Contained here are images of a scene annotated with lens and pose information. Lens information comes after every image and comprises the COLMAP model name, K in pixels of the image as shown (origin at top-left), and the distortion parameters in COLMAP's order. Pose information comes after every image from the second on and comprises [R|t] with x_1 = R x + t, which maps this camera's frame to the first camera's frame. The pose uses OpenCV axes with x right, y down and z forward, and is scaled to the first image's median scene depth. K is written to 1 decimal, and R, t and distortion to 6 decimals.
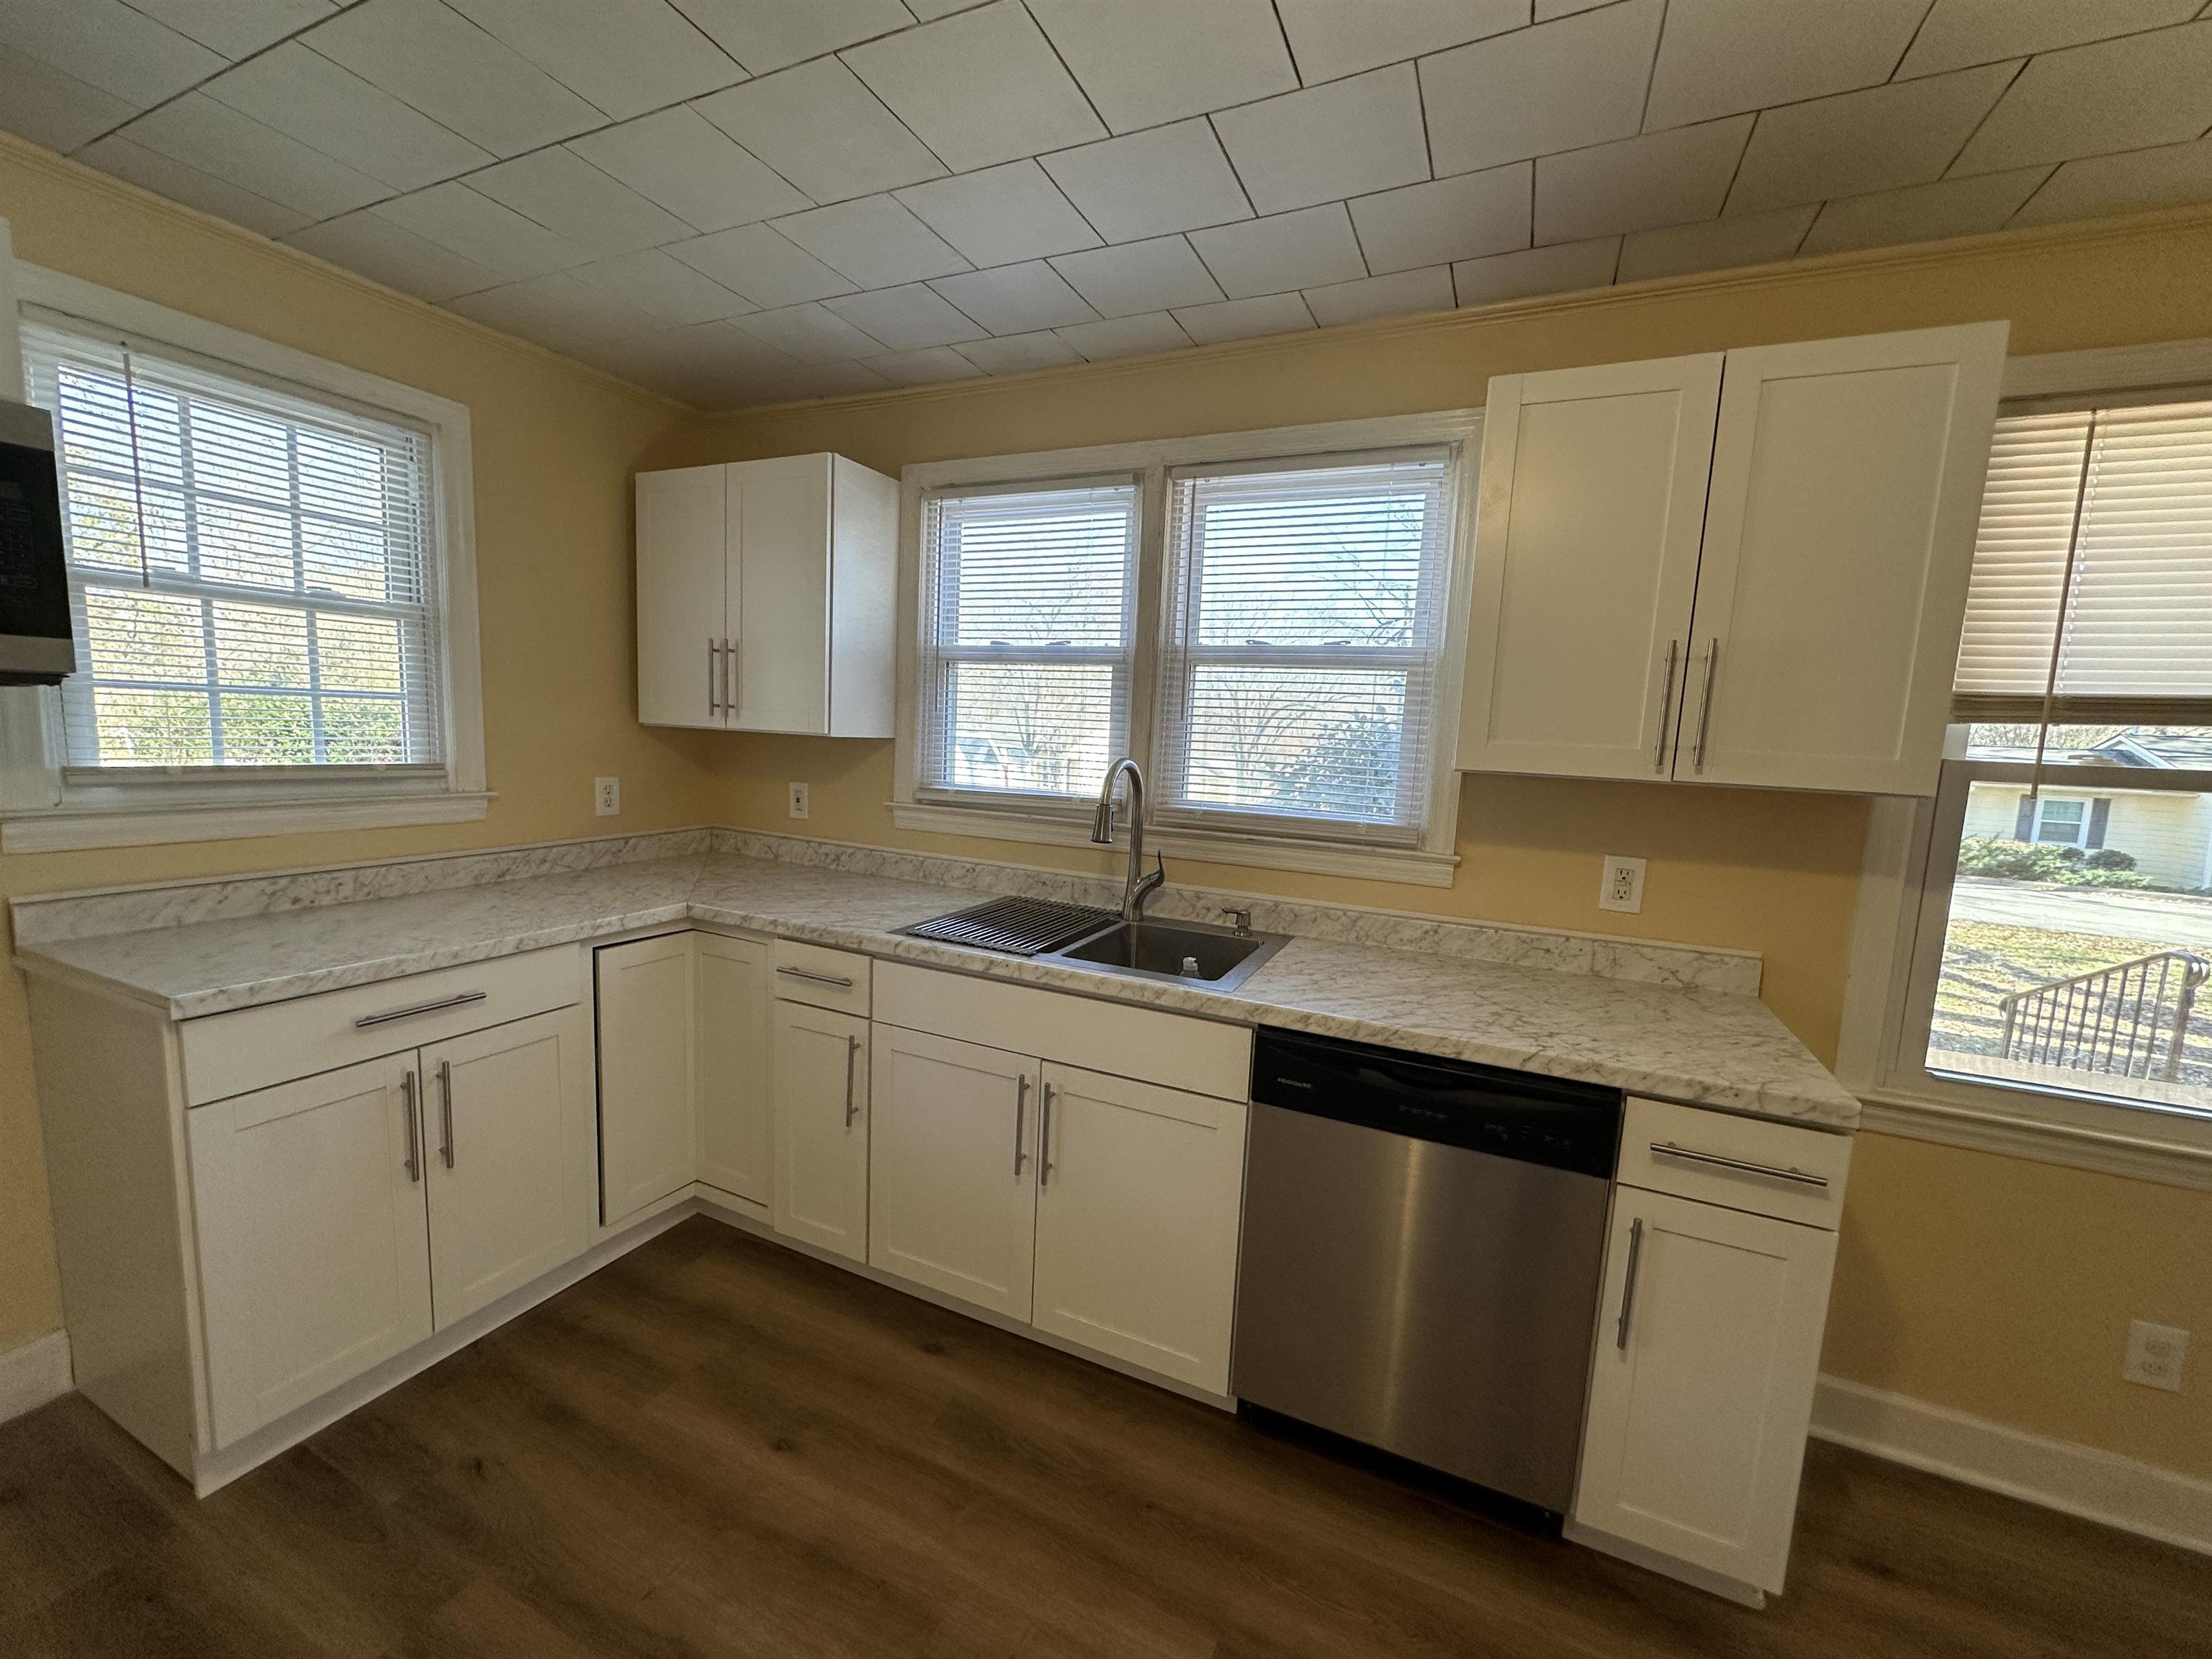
lens RADIAL K [[883.5, 0, 1100.4], [0, 883.5, 833.8], [0, 0, 1]] dist [0.000016, 0.000111]
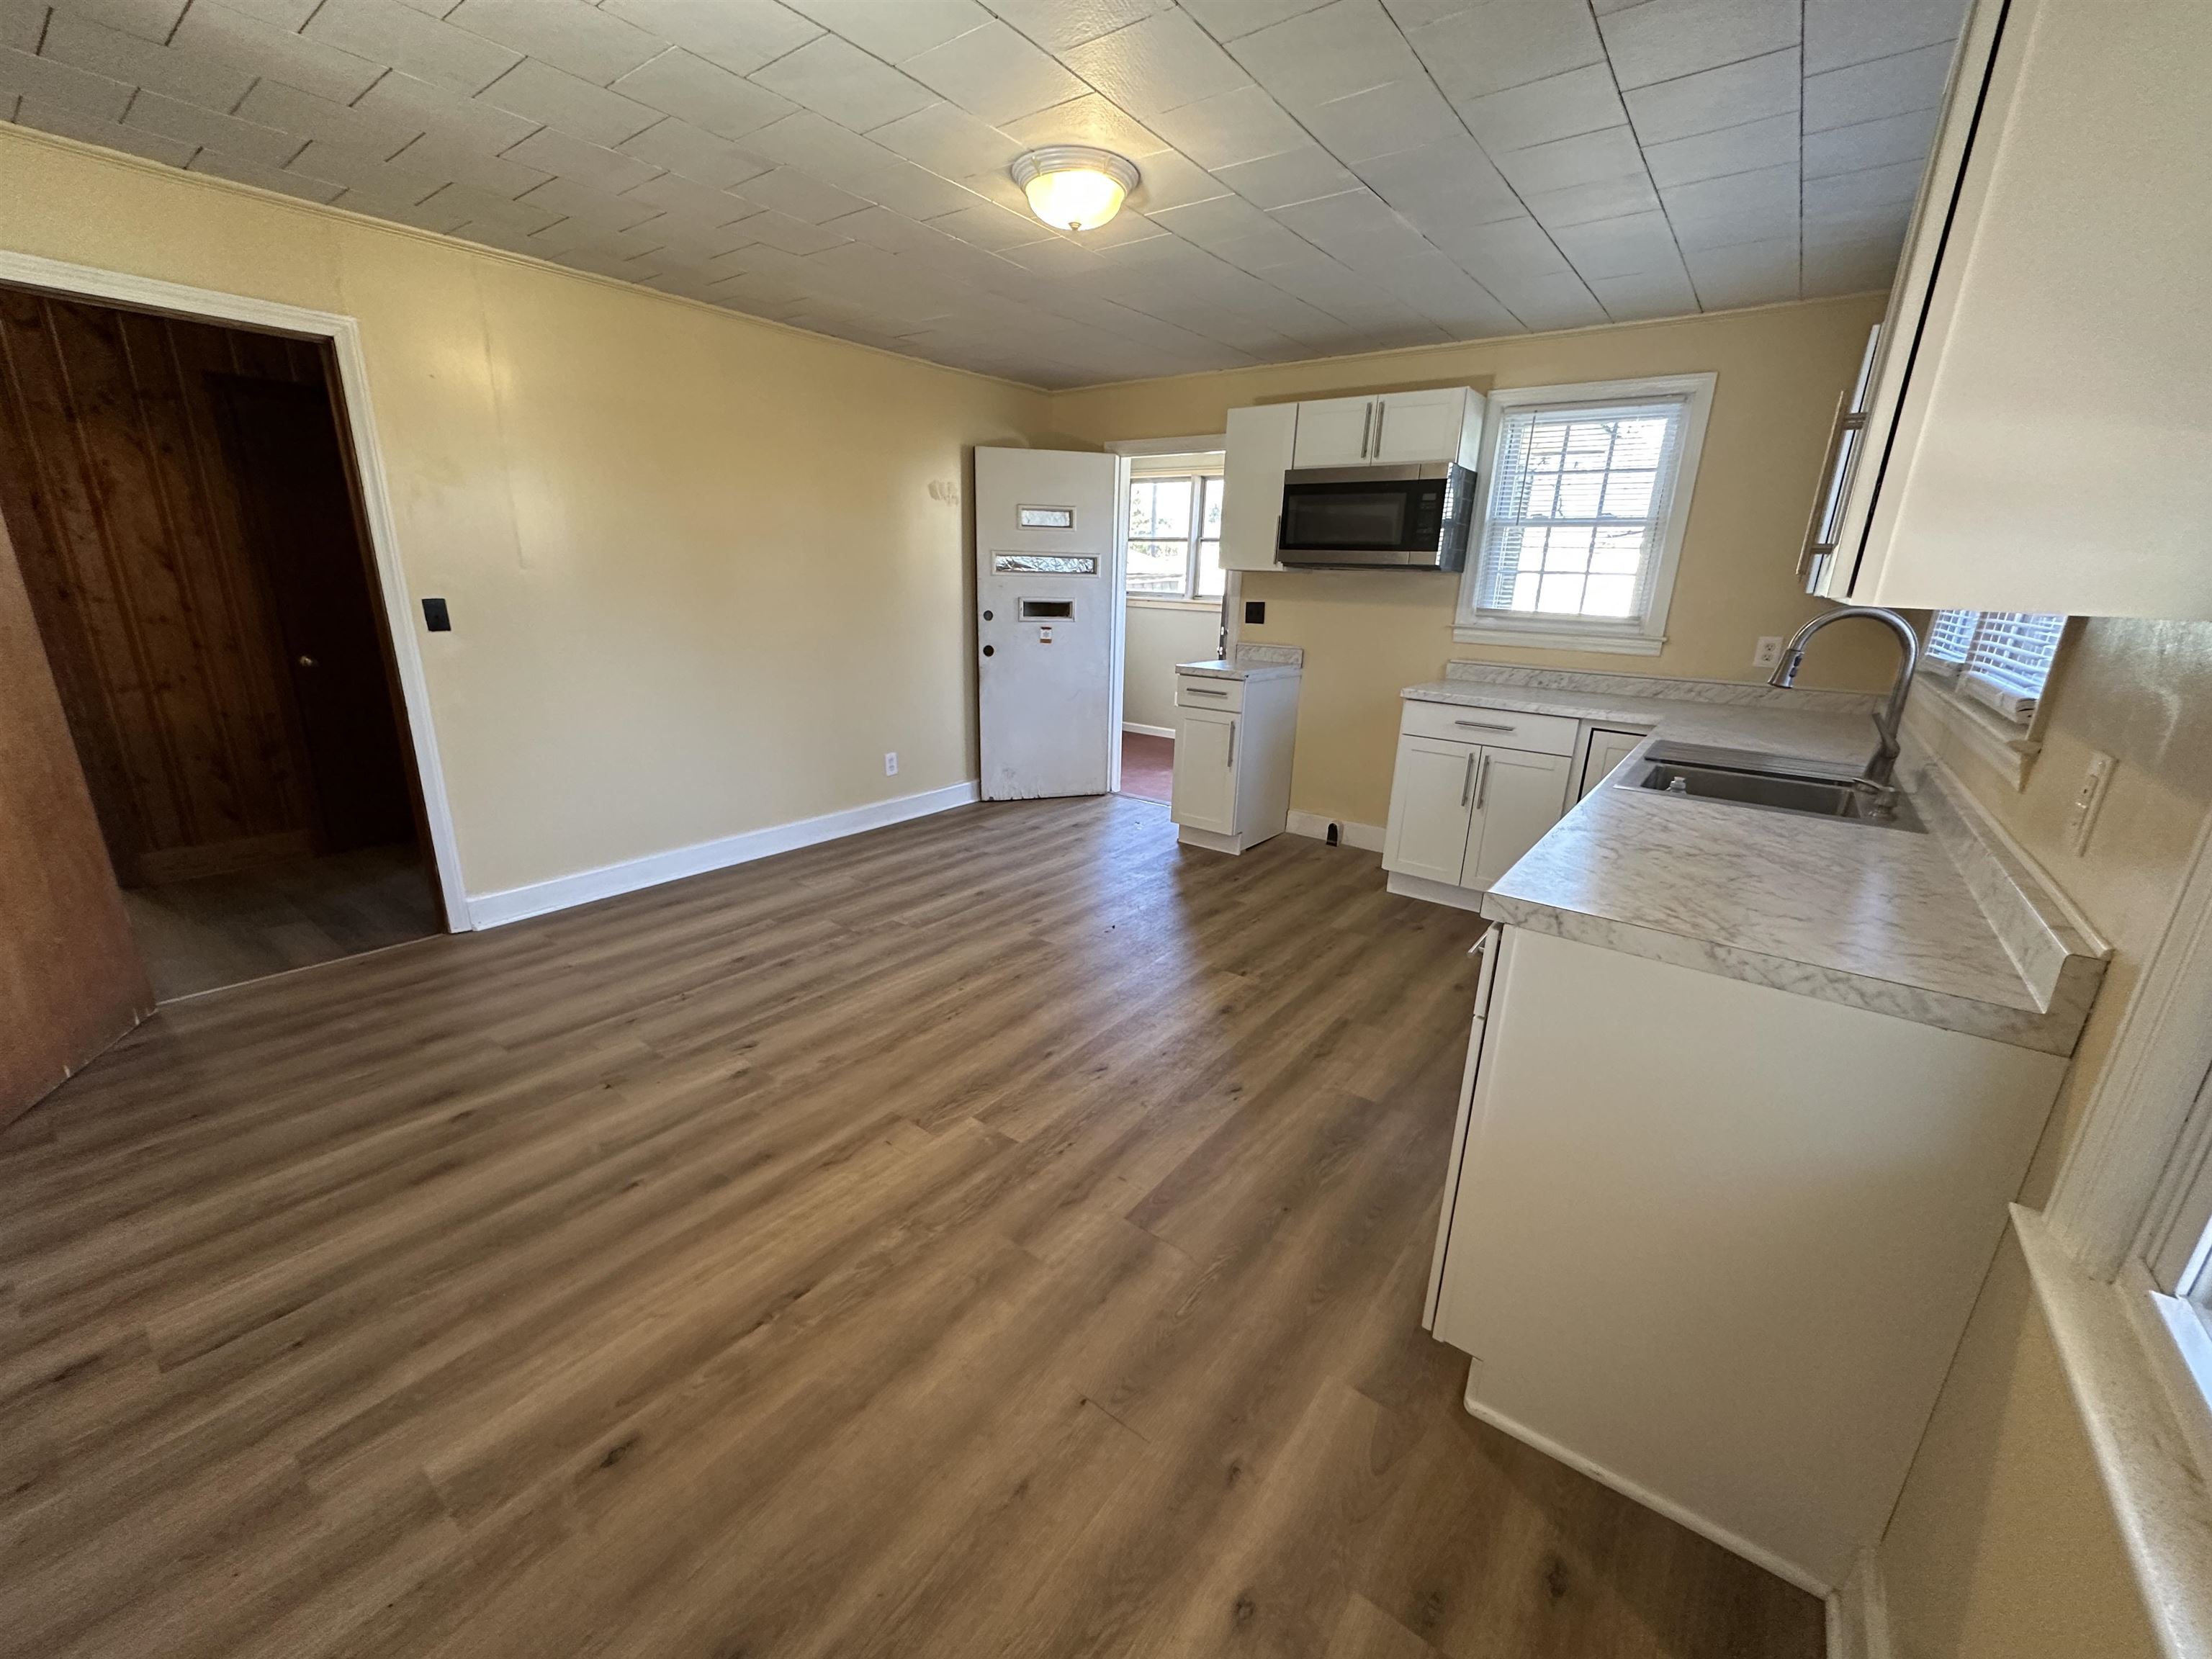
lens RADIAL K [[883.5, 0, 1100.4], [0, 883.5, 833.8], [0, 0, 1]] dist [0.000016, 0.000111]
pose [[-0.215746, 0.232209, -0.948437, 1.325331], [-0.157958, 0.950219, 0.268577, 0.023421], [0.963589, 0.207758, -0.168326, 0.494195]]
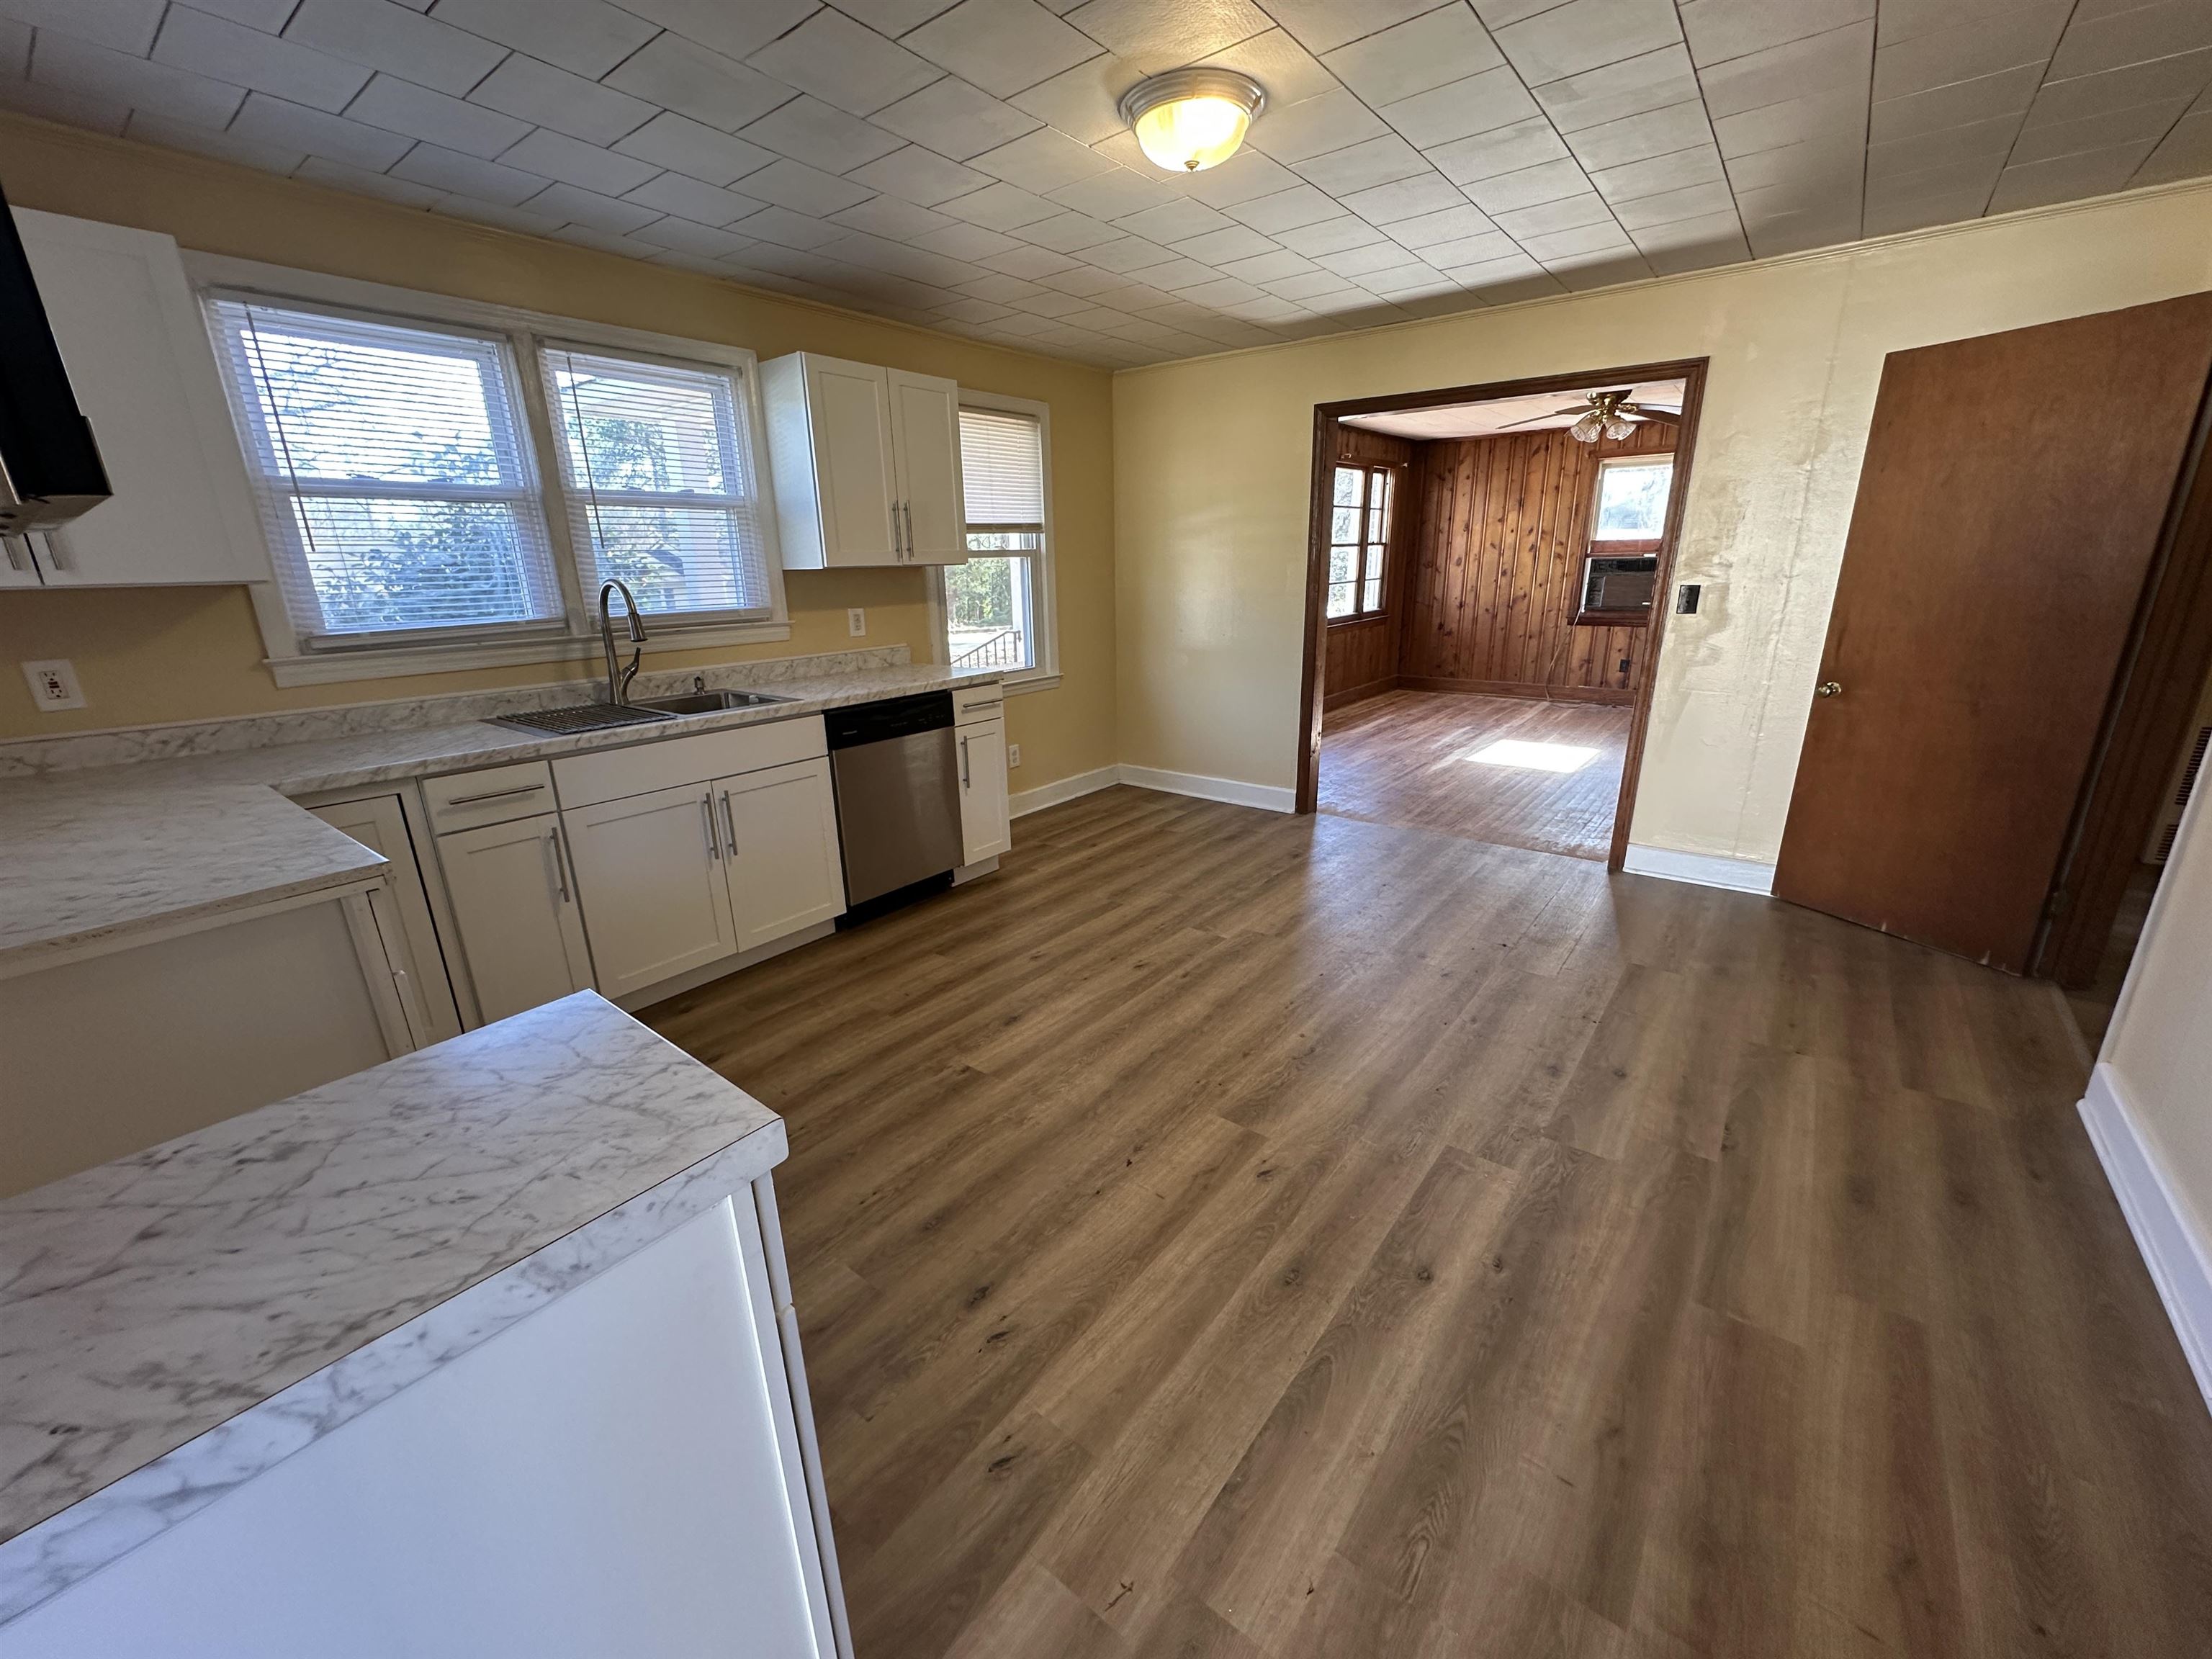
lens RADIAL K [[883.5, 0, 1100.4], [0, 883.5, 833.8], [0, 0, 1]] dist [0.000016, 0.000111]
pose [[0.232474, -0.335582, 0.912875, -1.337641], [0.150101, 0.939724, 0.307228, -0.026461], [-0.960950, 0.065601, 0.268833, -0.052567]]
